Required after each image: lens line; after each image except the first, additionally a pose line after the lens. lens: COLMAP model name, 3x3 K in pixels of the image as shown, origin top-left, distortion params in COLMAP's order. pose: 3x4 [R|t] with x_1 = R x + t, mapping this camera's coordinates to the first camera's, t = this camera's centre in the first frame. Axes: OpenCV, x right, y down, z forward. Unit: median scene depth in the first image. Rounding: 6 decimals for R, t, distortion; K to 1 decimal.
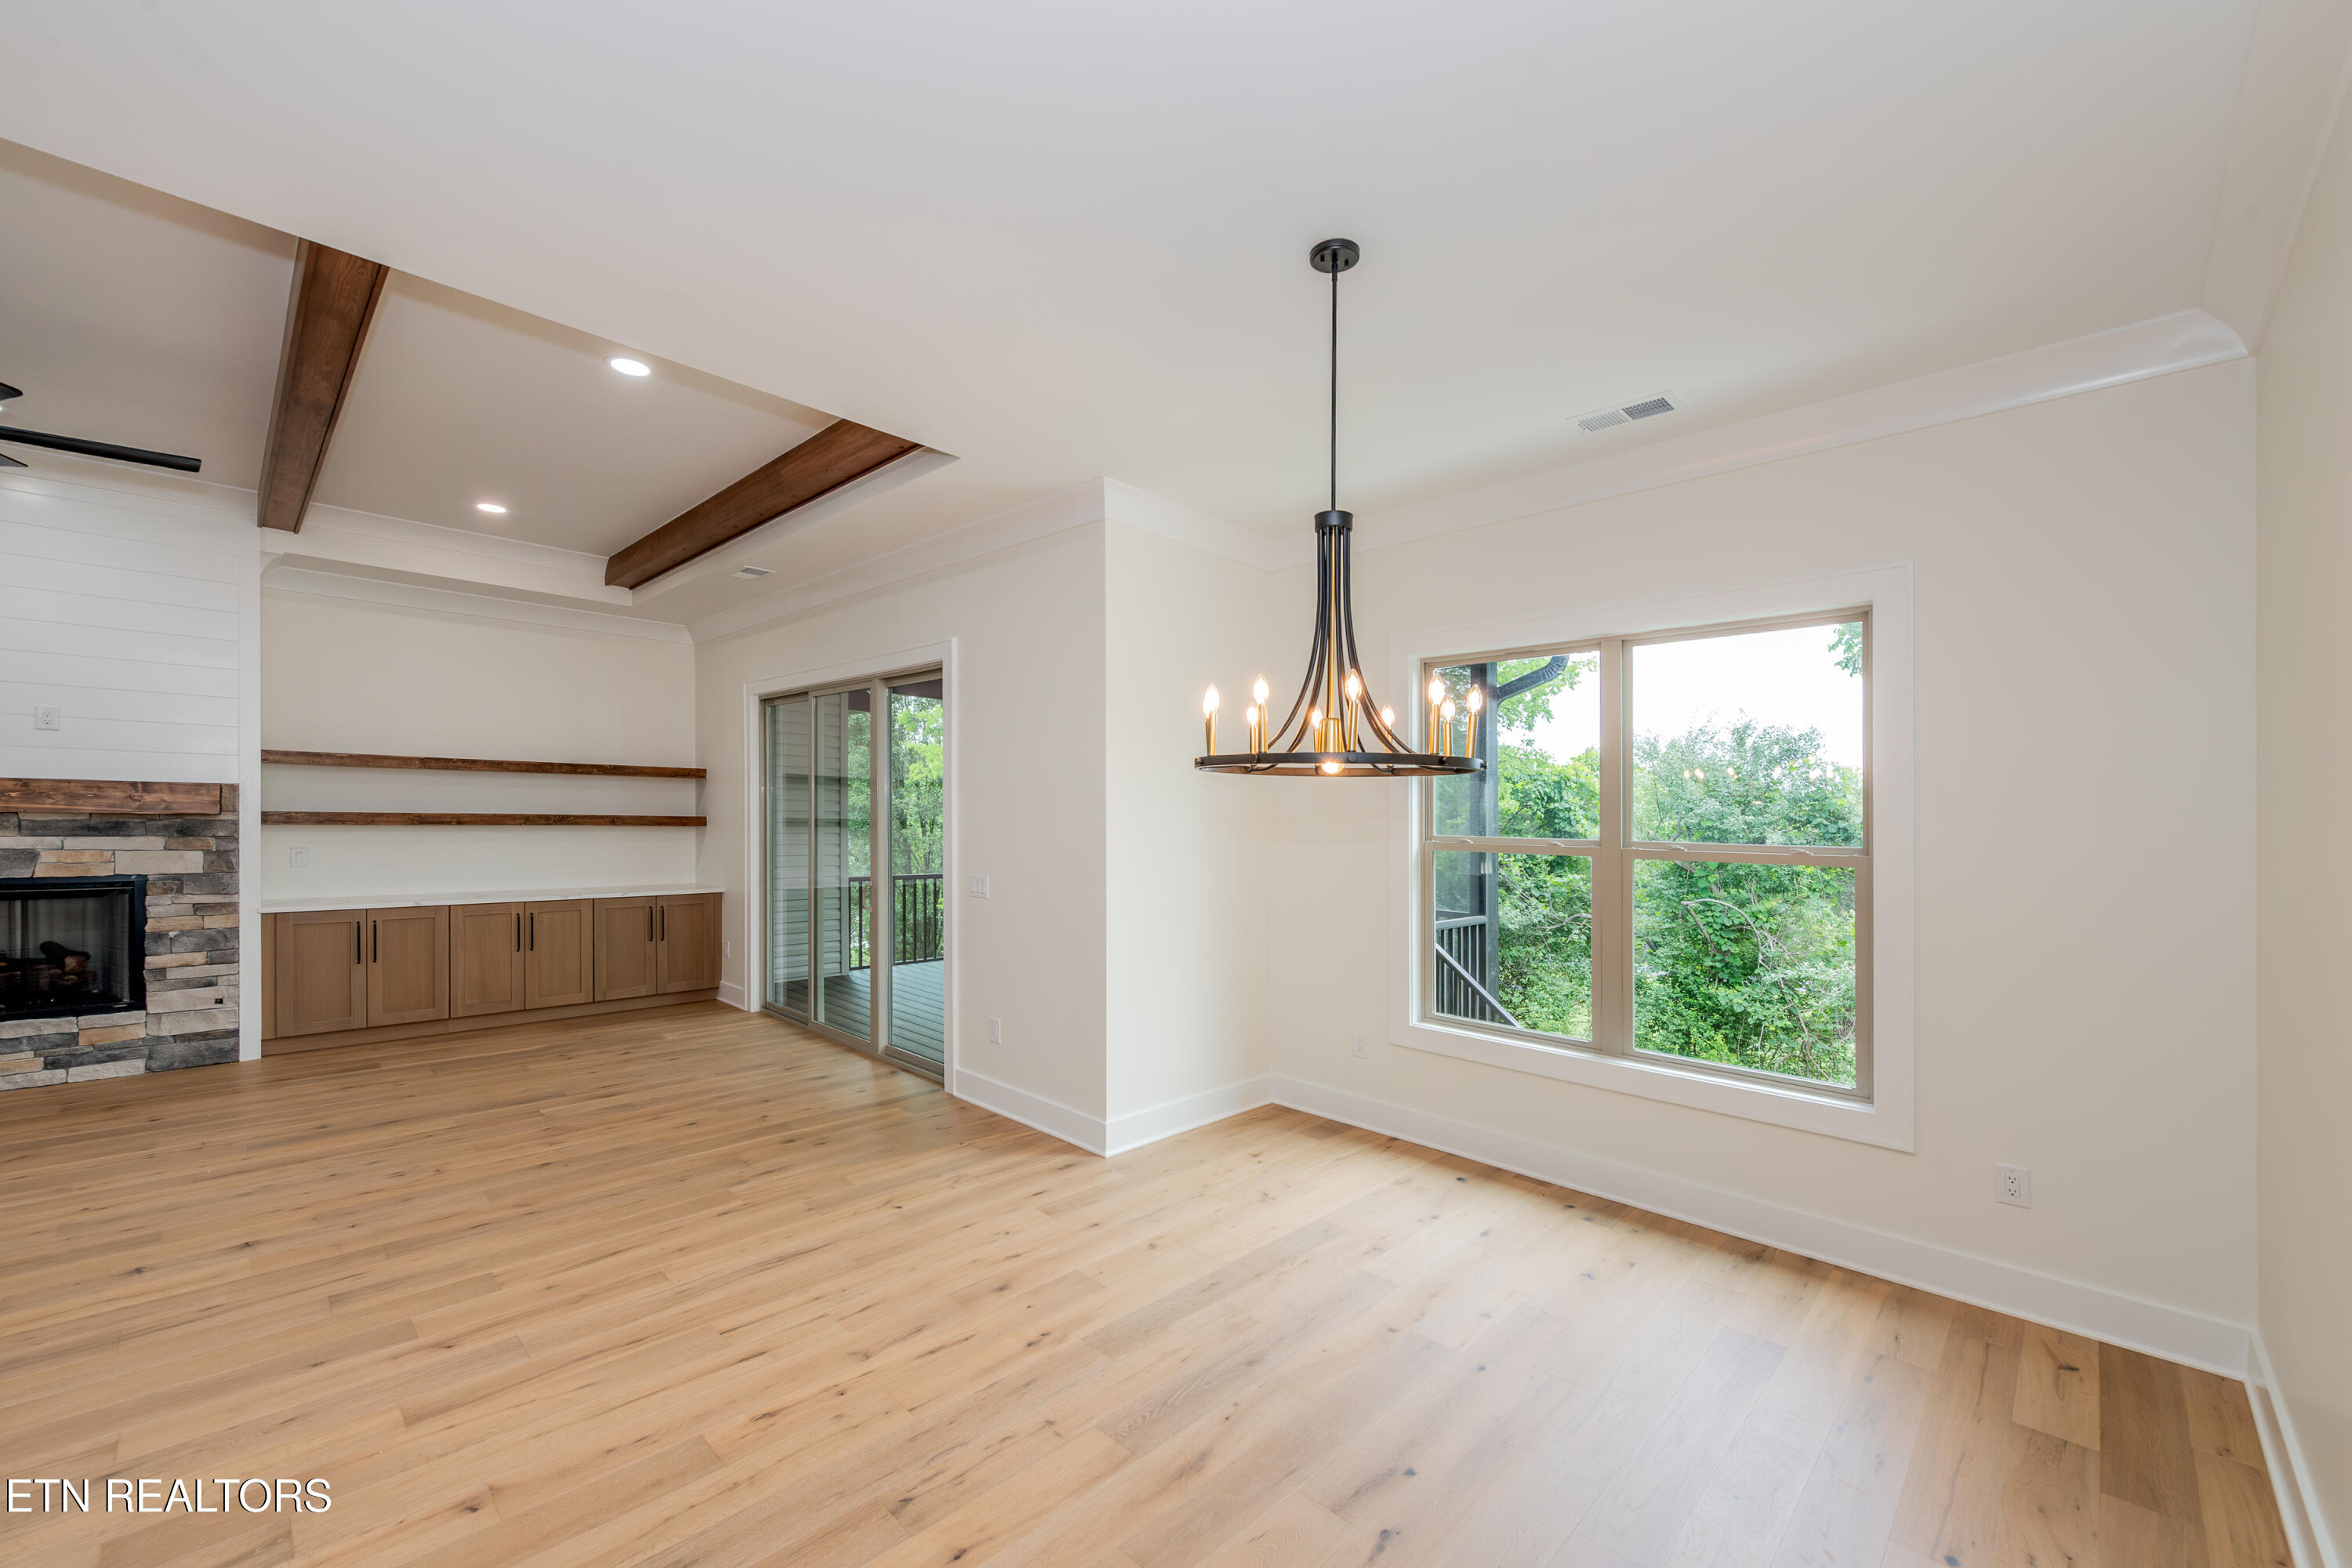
lens RADIAL K [[942.8, 0, 1175.9], [0, 942.8, 799.8], [0, 0, 1]] dist [0.004297, -0.001537]
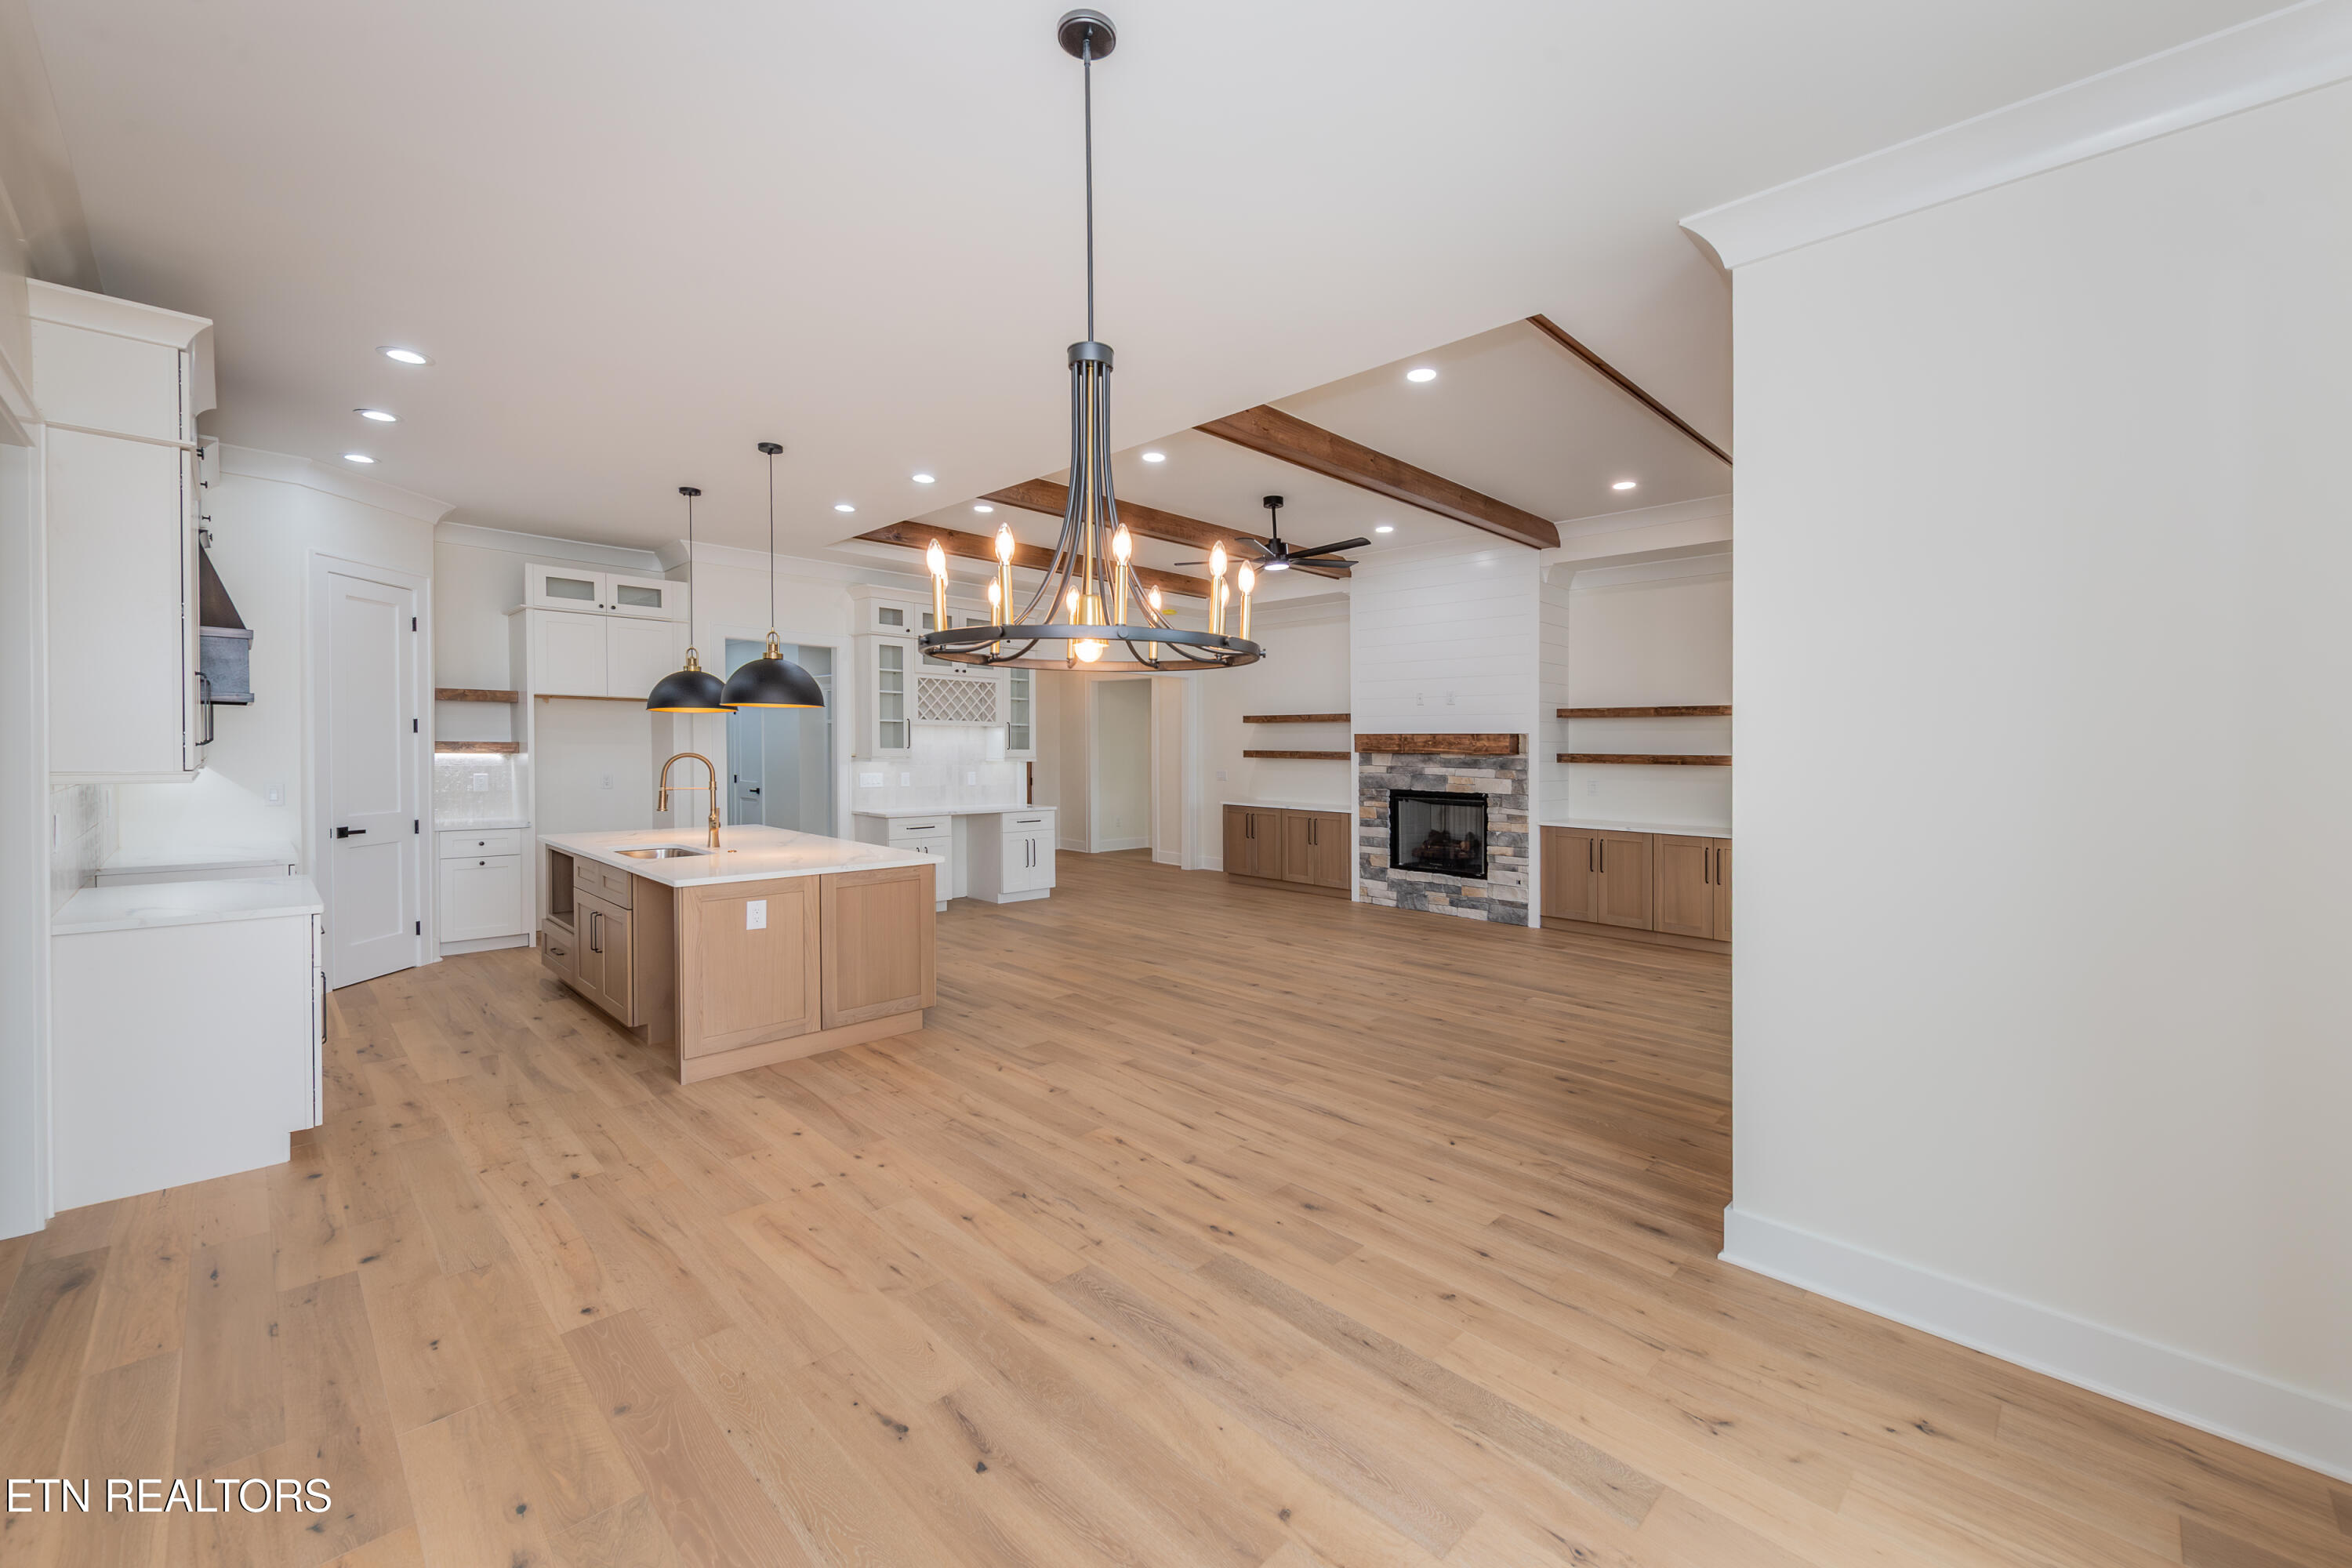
lens RADIAL K [[942.8, 0, 1171.0], [0, 942.8, 778.7], [0, 0, 1]] dist [0.004297, -0.001537]
pose [[-0.025362, 0.015923, -0.999552, 0.588264], [0.000778, 0.999873, 0.015909, 0.037153], [0.999678, -0.000374, -0.025371, 0.641962]]
